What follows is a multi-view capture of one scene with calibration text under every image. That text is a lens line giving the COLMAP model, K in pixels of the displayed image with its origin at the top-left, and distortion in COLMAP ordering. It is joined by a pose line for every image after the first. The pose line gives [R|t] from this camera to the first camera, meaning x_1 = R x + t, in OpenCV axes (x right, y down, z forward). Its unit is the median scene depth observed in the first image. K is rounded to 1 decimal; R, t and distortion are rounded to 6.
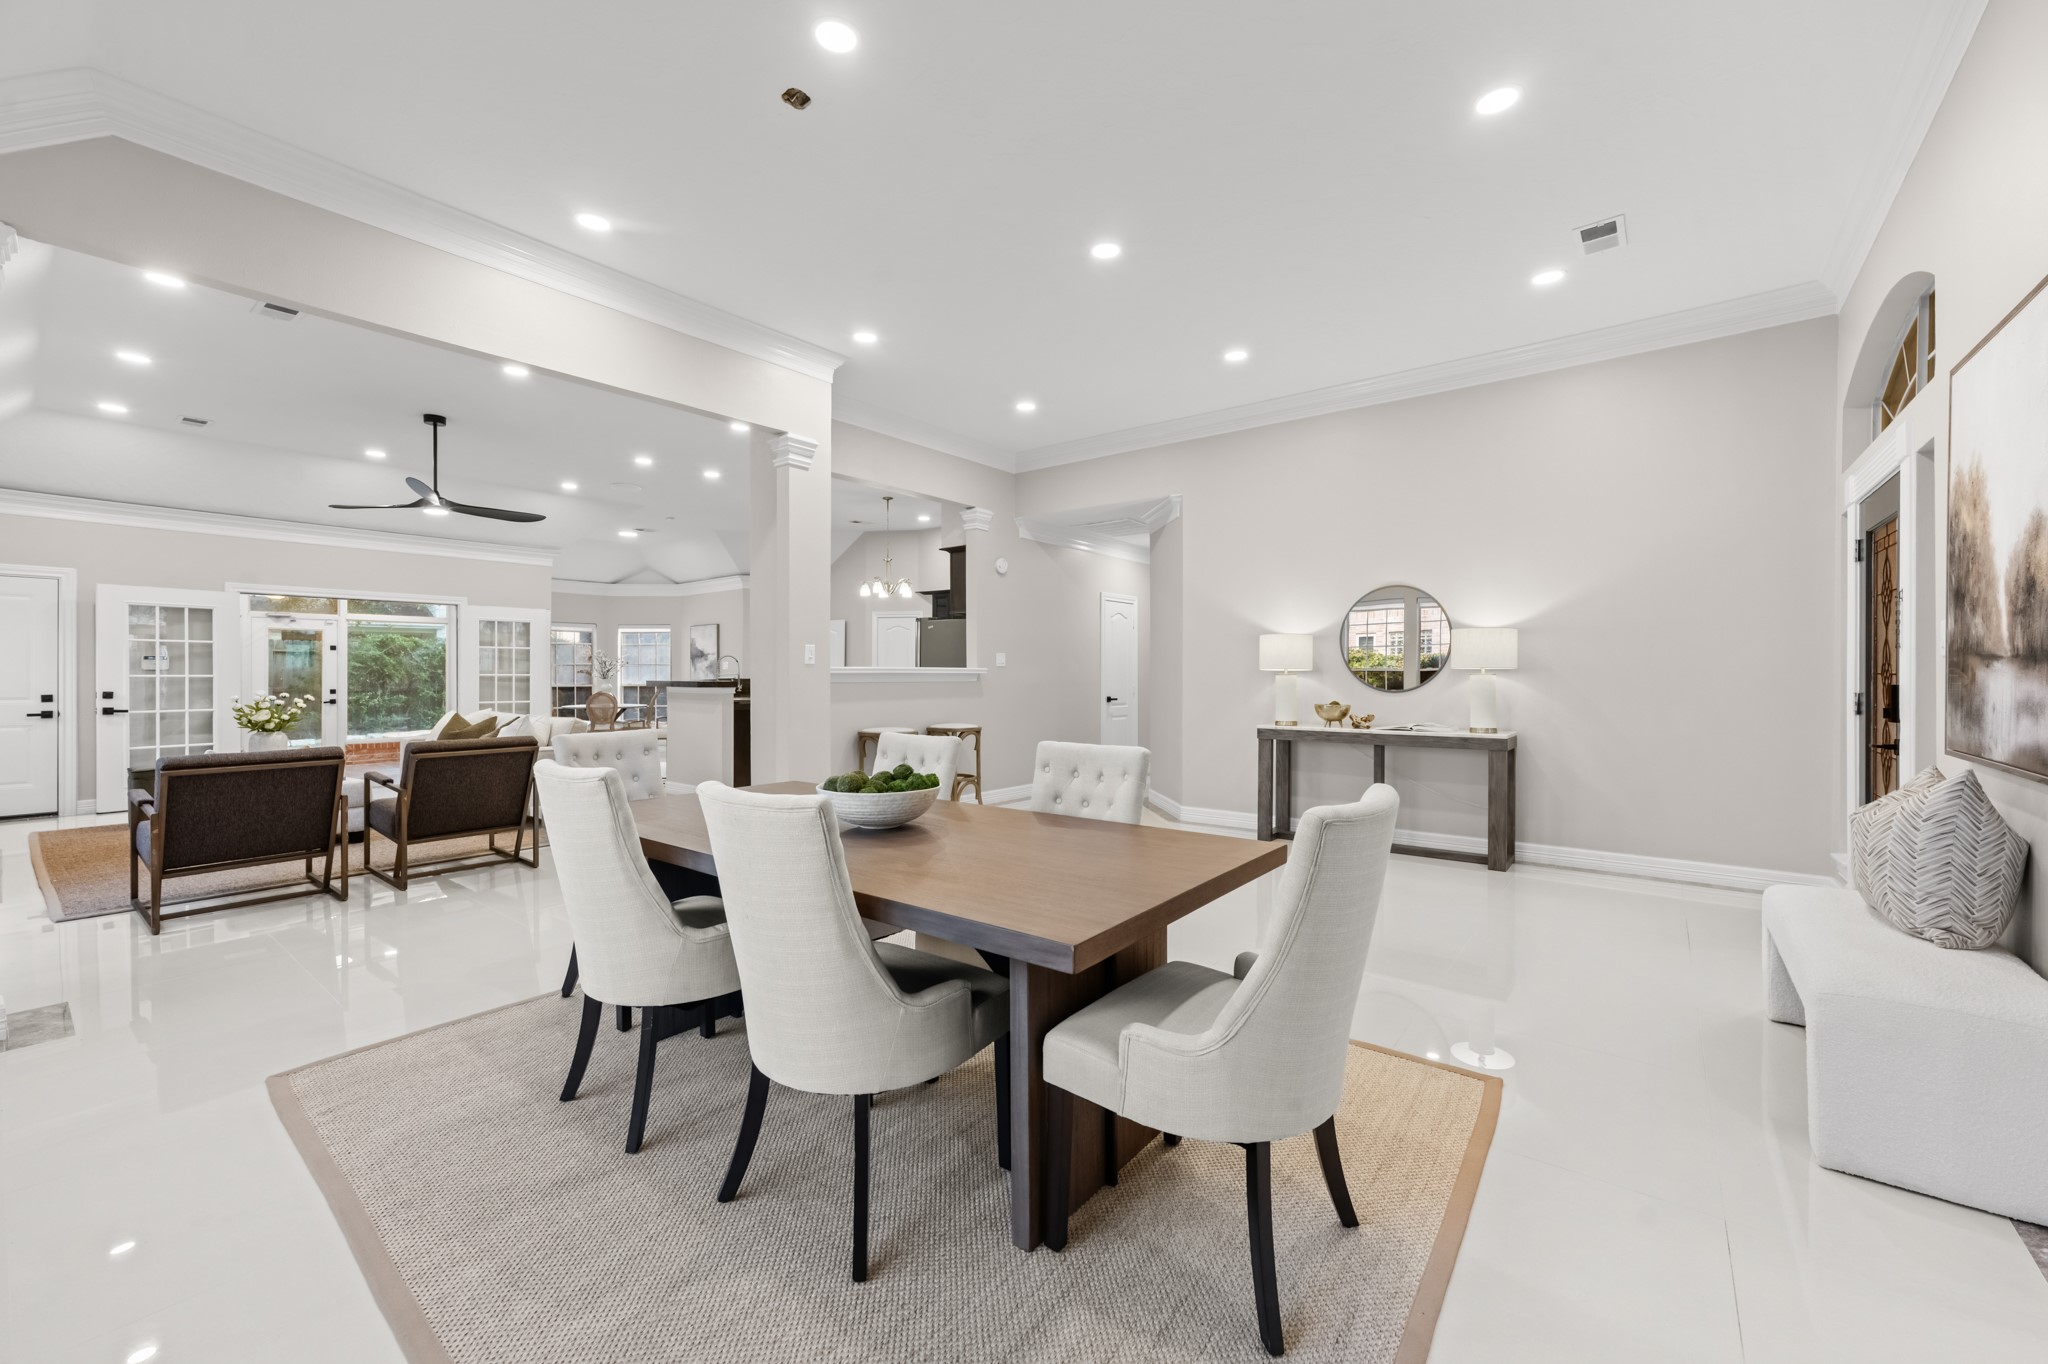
lens RADIAL K [[803.9, 0, 1032.6], [0, 803.9, 682.5], [0, 0, 1]] dist [-0.003837, 0.000137]
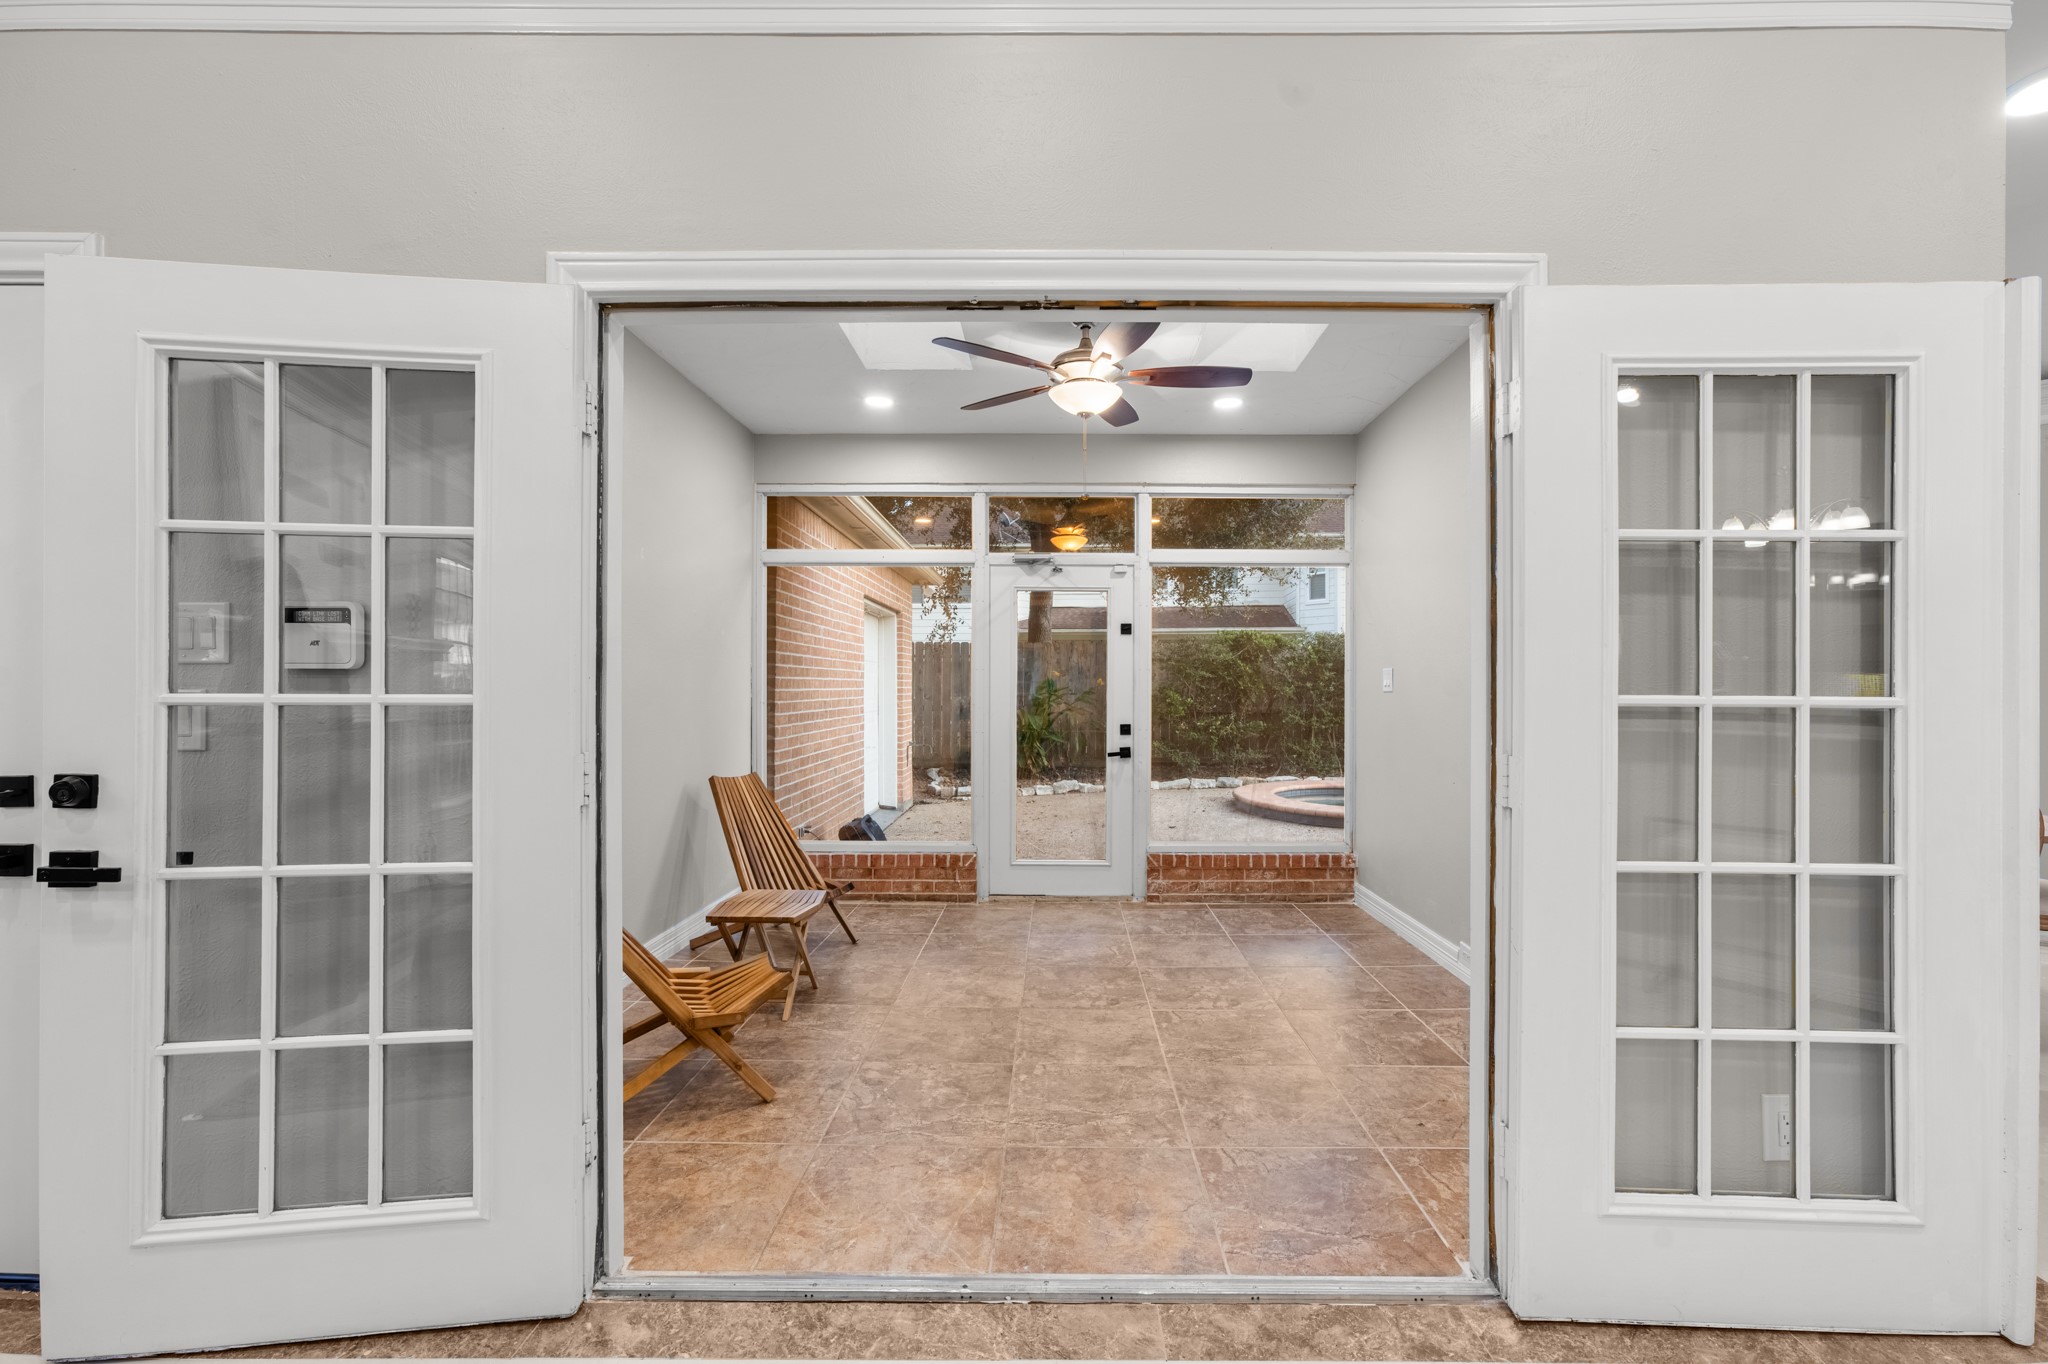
lens RADIAL K [[803.9, 0, 1041.0], [0, 803.9, 687.9], [0, 0, 1]] dist [-0.003837, 0.000137]
pose [[0.592221, 0.000151, -0.805775, -0.572959], [-0.009187, 0.999936, -0.006565, -0.008435], [0.805723, 0.011291, 0.592185, 0.735992]]
